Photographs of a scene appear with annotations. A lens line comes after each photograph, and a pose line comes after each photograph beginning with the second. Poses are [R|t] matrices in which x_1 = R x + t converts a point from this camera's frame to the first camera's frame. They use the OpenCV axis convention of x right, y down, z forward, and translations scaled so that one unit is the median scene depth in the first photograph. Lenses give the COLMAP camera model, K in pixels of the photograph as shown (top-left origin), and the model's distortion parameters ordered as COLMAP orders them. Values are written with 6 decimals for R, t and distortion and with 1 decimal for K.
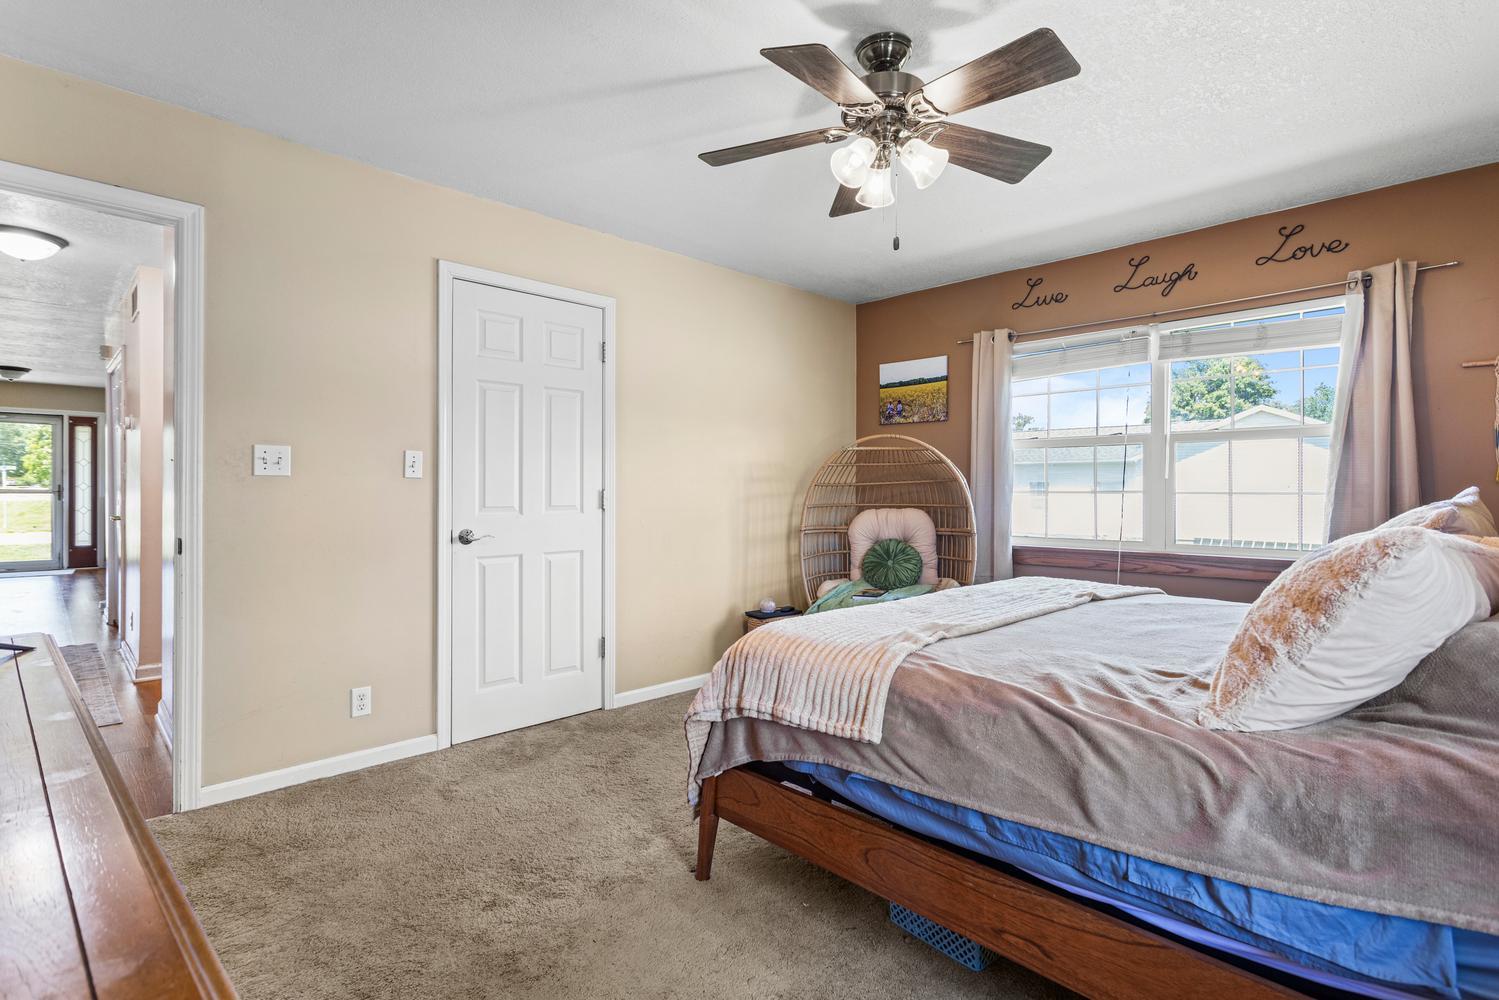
lens RADIAL K [[714.2, 0, 739.4], [0, 714.2, 490.6], [0, 0, 1]] dist [0.000743, 0.000593]
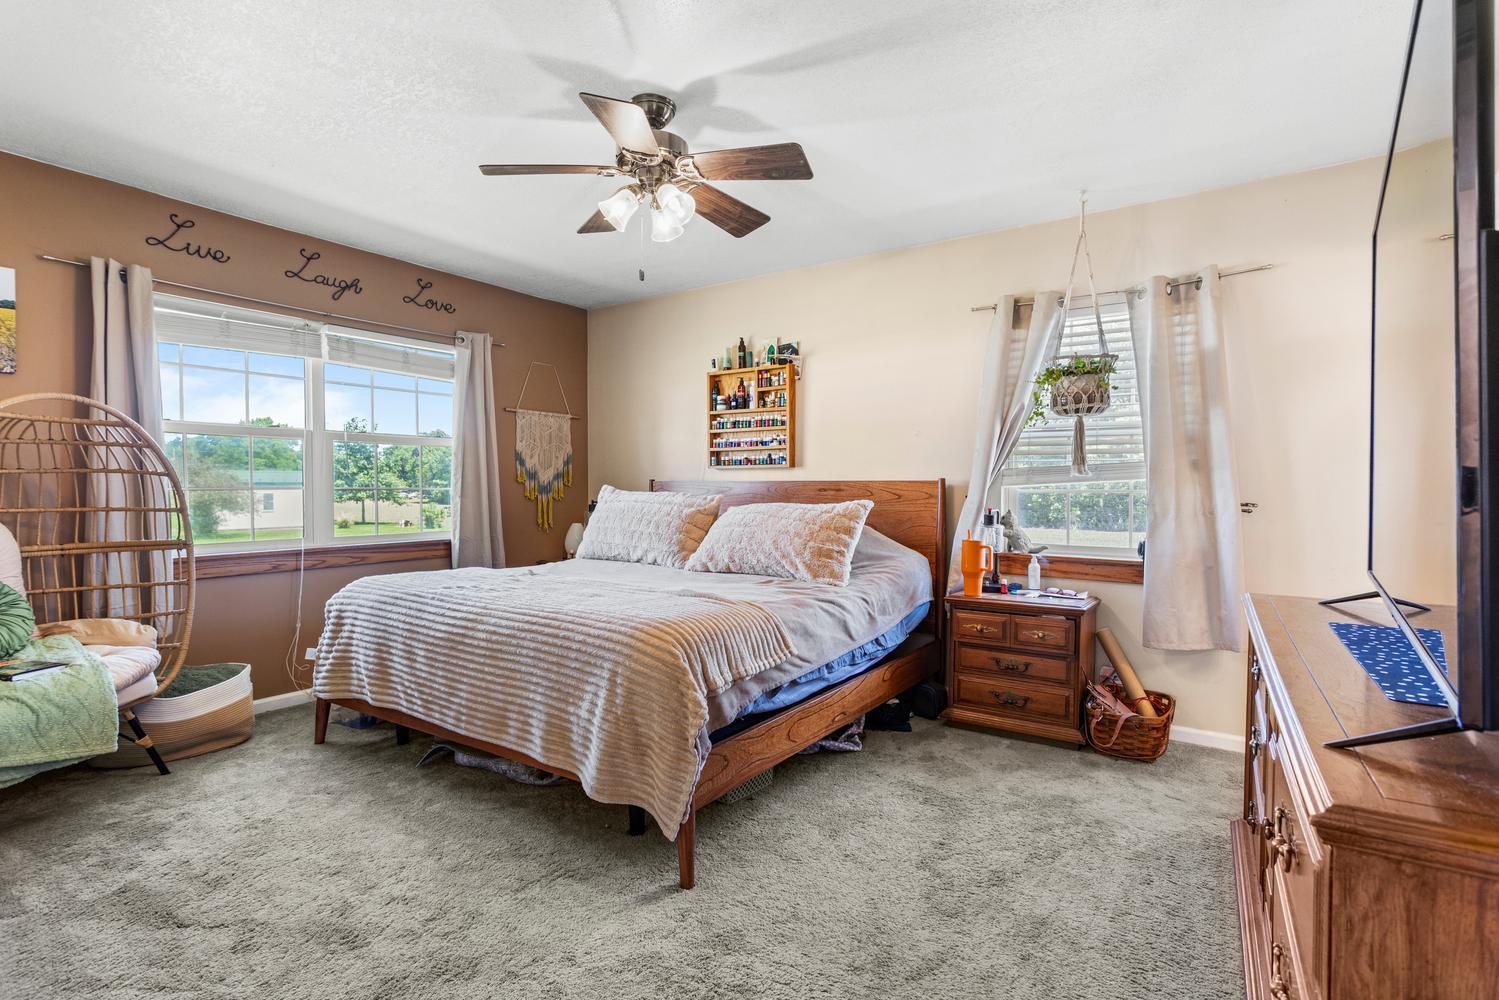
lens RADIAL K [[732.7, 0, 749.5], [0, 732.7, 500.0], [0, 0, 1]] dist [0.001321, 0.000247]
pose [[-0.196290, -0.018718, 0.980367, -1.200245], [-0.002433, 0.999824, 0.018602, -0.003882], [-0.980543, 0.001266, -0.196301, 1.287663]]
